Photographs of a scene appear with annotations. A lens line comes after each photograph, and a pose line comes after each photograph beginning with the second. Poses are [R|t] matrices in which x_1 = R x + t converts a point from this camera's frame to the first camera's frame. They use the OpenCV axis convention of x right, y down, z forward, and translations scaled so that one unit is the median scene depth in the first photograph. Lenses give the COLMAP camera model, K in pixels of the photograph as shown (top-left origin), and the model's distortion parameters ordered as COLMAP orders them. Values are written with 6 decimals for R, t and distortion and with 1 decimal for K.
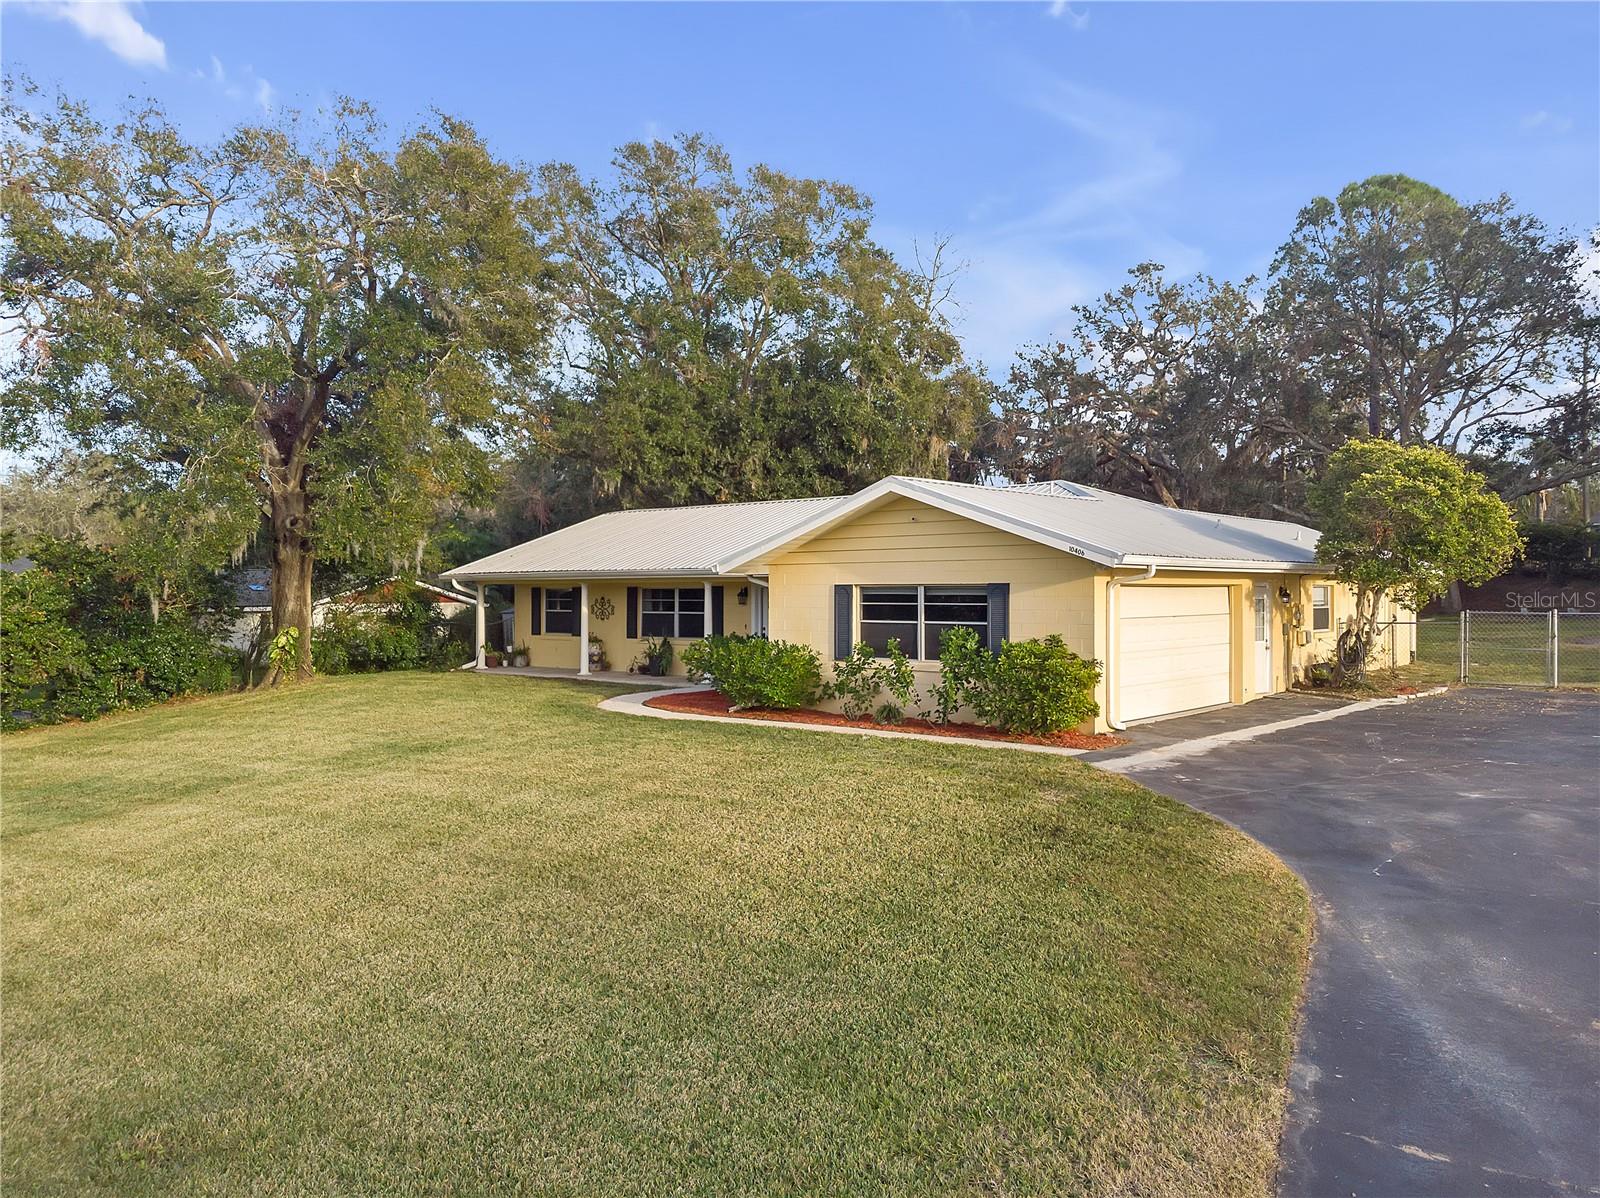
lens RADIAL K [[1199.0, 0, 821.7], [0, 1199.0, 599.0], [0, 0, 1]] dist [-0.005140, 0.018745]
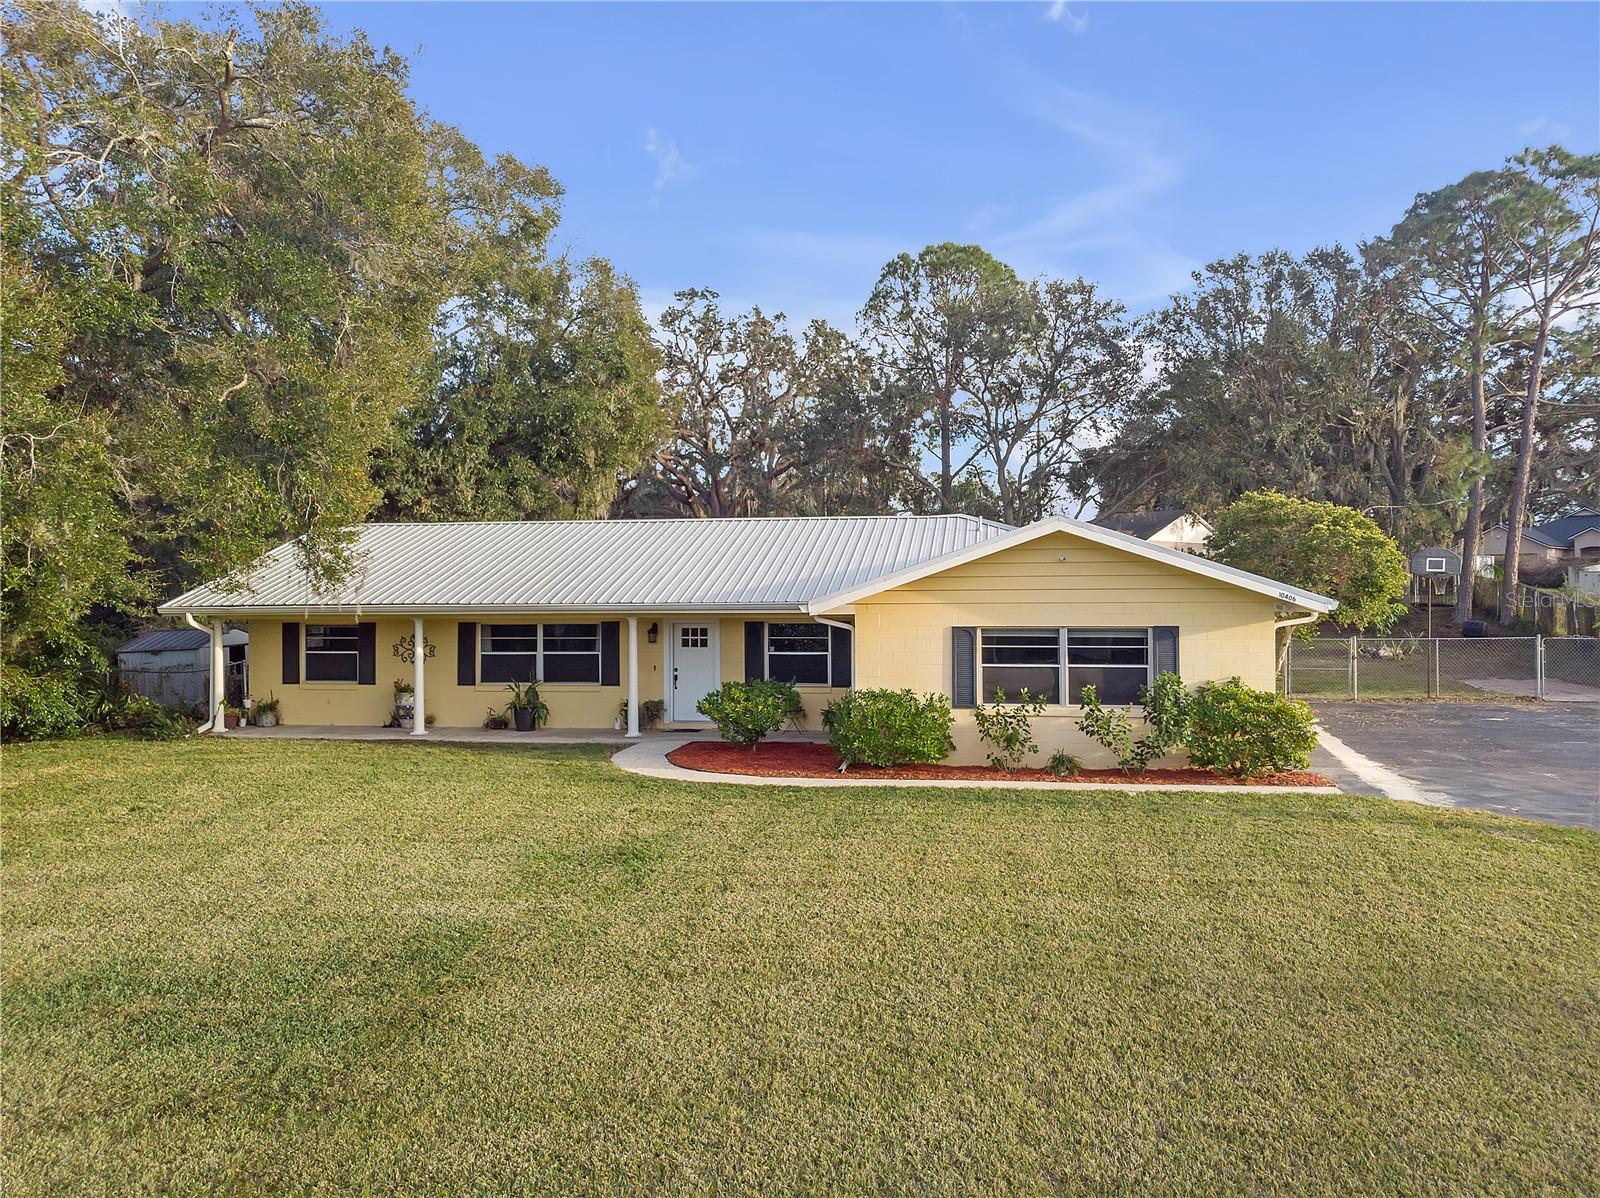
lens RADIAL K [[1189.0, 0, 808.6], [0, 1189.0, 600.5], [0, 0, 1]] dist [-0.003917, -0.002141]
pose [[0.855319, -0.001657, 0.518099, -0.536117], [0.005883, 0.999961, -0.006514, -0.025868], [-0.518069, 0.008619, 0.855296, 0.264729]]
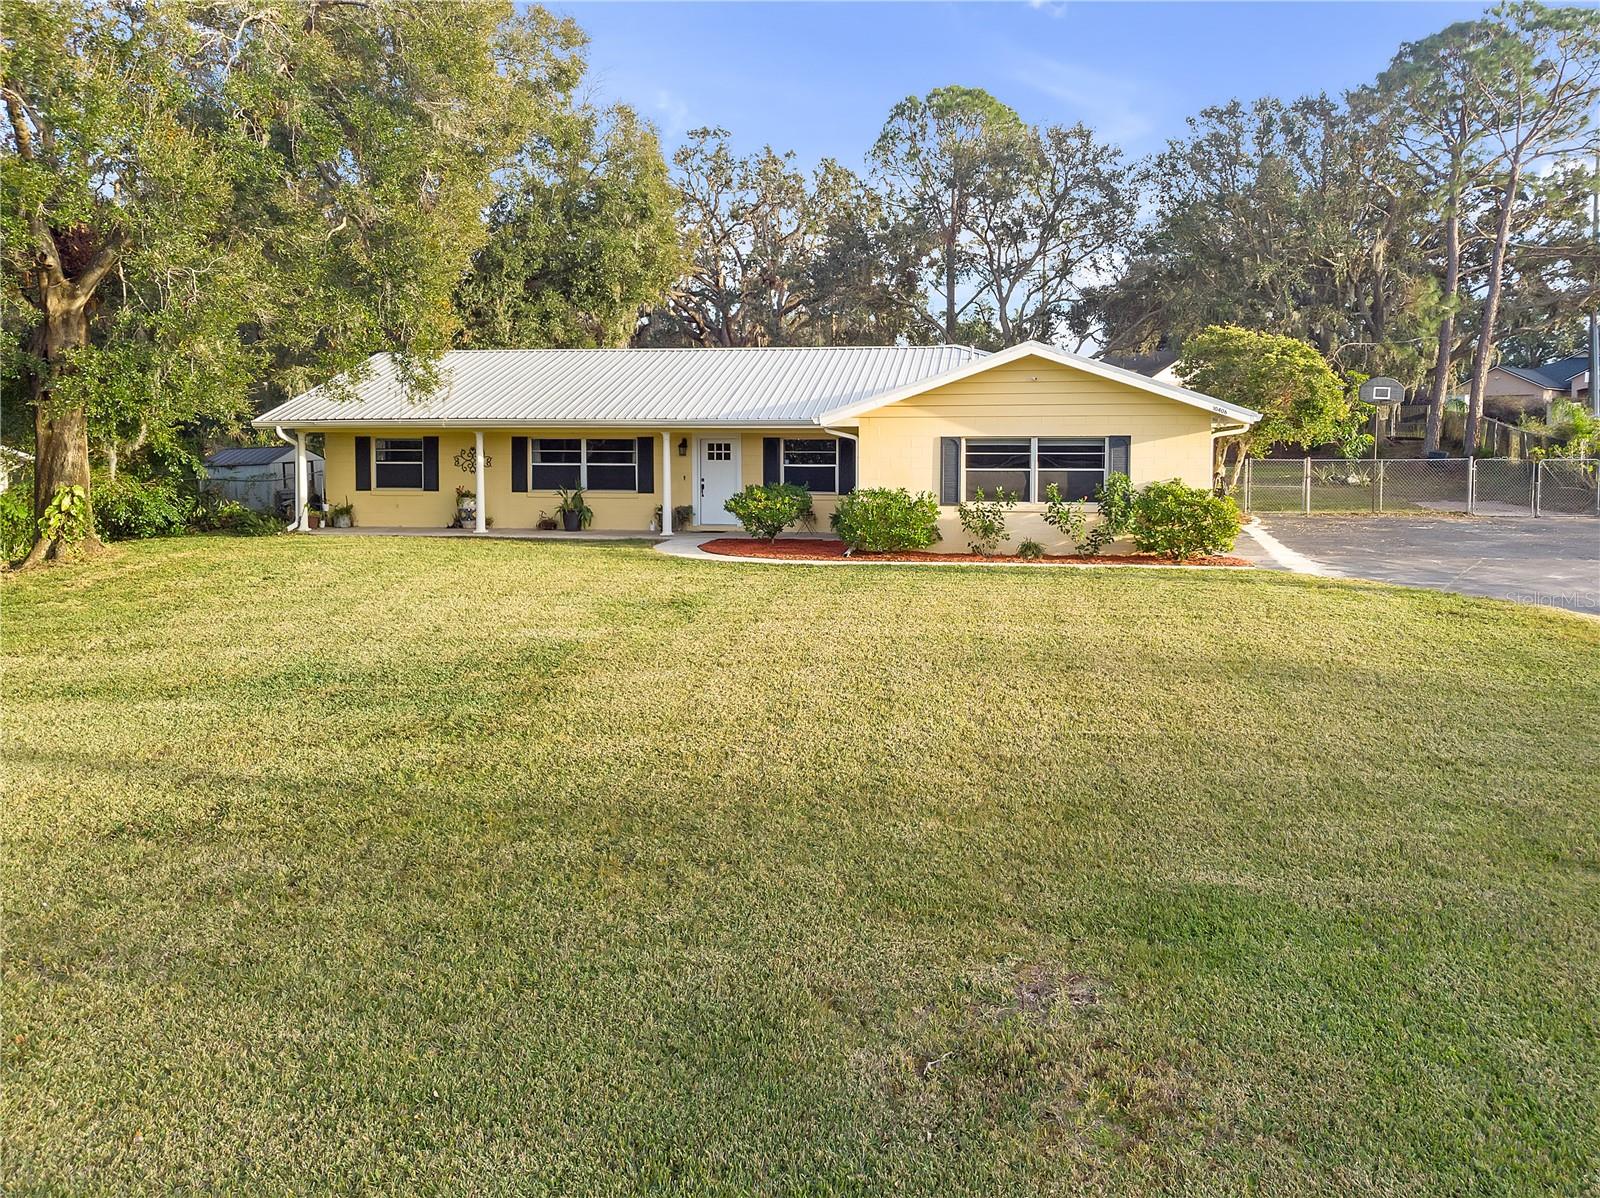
lens RADIAL K [[1210.3, 0, 812.1], [0, 1210.3, 514.3], [0, 0, 1]] dist [-0.001472, 0.000626]
pose [[0.856841, -0.026796, 0.514884, -0.634173], [0.000057, 0.998653, 0.051879, 0.001696], [-0.515581, -0.044423, 0.855688, 0.109995]]
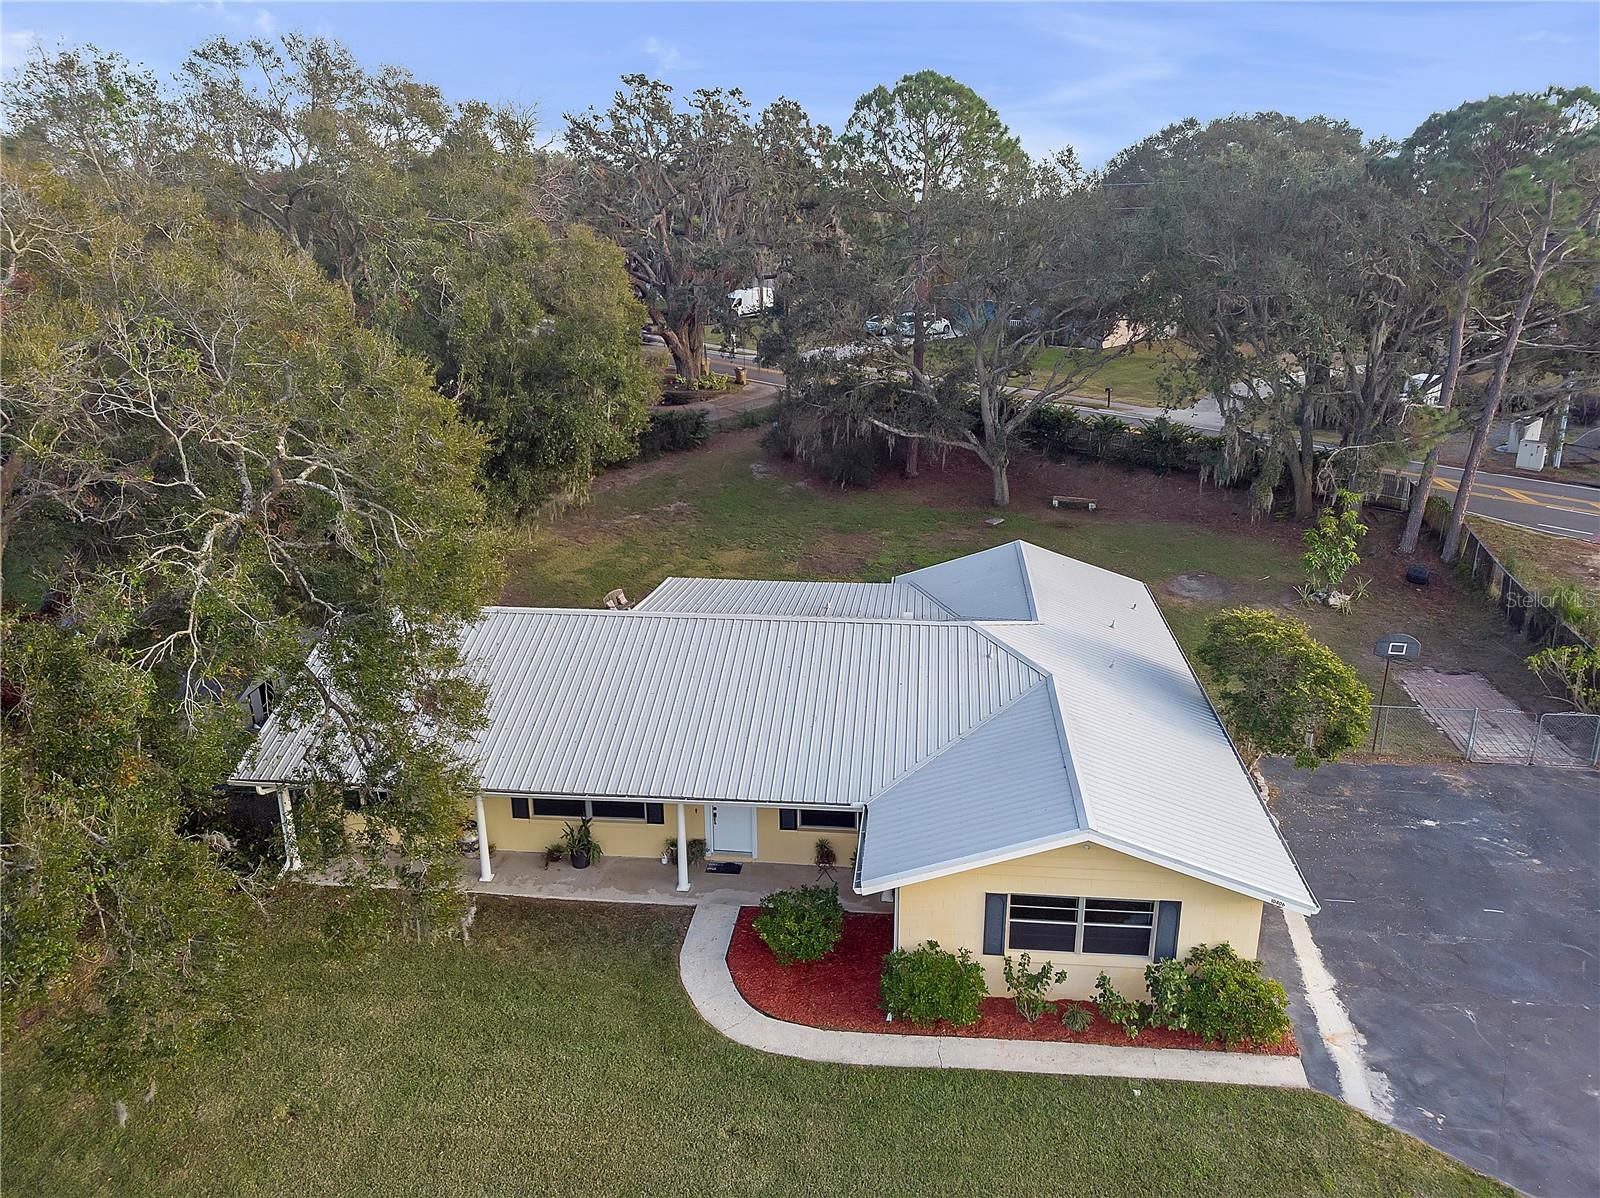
lens RADIAL K [[1199.0, 0, 821.7], [0, 1199.0, 599.0], [0, 0, 1]] dist [-0.005140, 0.018745]
pose [[0.815401, -0.179096, 0.550496, -0.617164], [0.003708, 0.952537, 0.304401, -0.558646], [-0.578885, -0.246168, 0.777363, 0.315628]]
